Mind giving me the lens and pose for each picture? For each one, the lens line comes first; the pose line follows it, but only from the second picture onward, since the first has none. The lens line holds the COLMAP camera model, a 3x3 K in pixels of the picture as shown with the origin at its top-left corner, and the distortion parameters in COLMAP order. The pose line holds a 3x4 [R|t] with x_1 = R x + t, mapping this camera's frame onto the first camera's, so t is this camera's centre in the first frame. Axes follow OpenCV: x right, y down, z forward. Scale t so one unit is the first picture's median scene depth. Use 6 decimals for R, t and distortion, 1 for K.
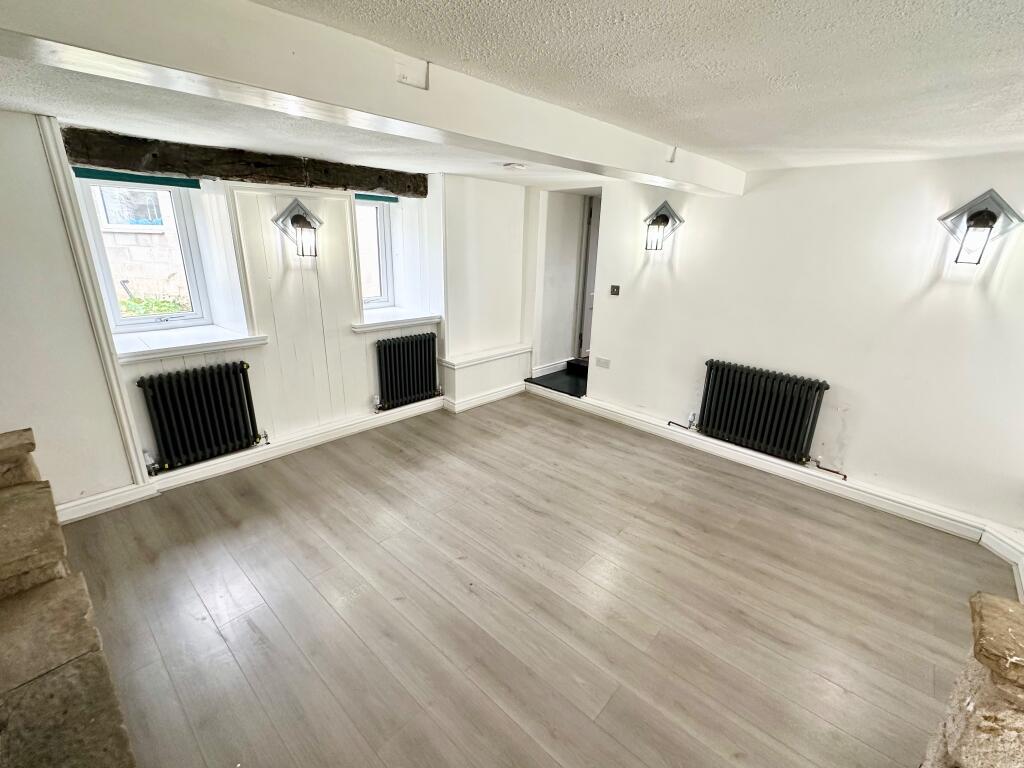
lens RADIAL K [[450.1, 0, 513.7], [0, 450.1, 383.7], [0, 0, 1]] dist [0.004512, 0.001448]
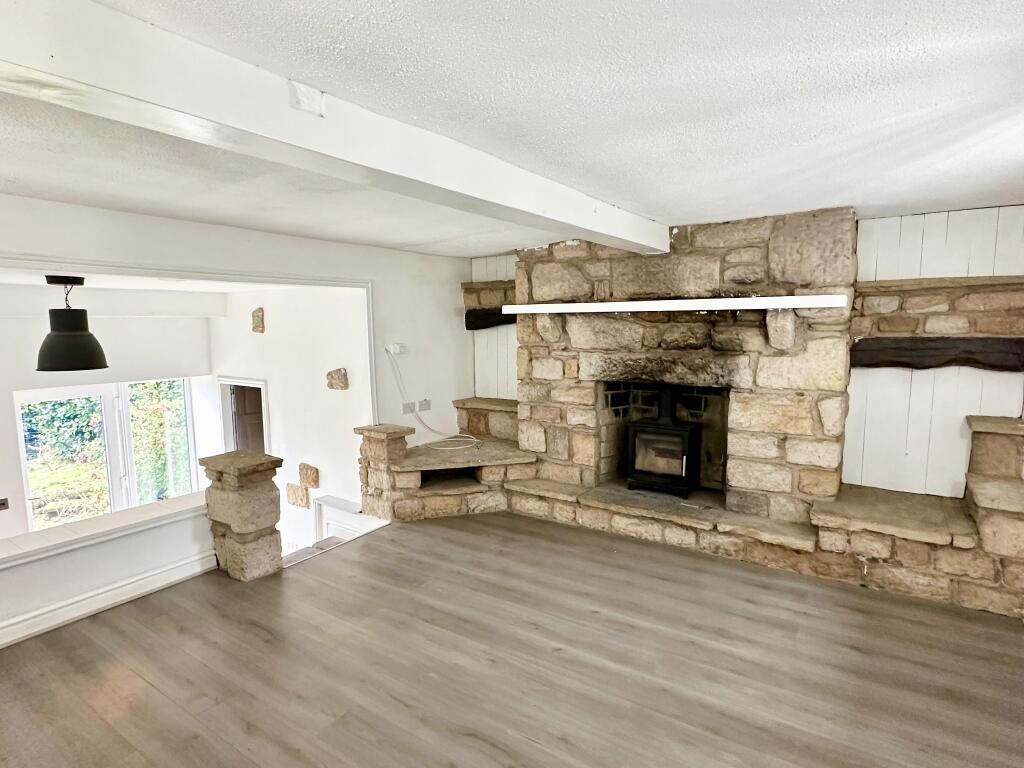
lens RADIAL K [[544.7, 0, 515.8], [0, 544.7, 383.0], [0, 0, 1]] dist [0.001968, -0.000747]
pose [[-0.987682, 0.001924, -0.156466, 0.095307], [-0.062681, 0.911330, 0.406877, -0.373924], [0.143375, 0.411672, -0.899983, 1.303648]]
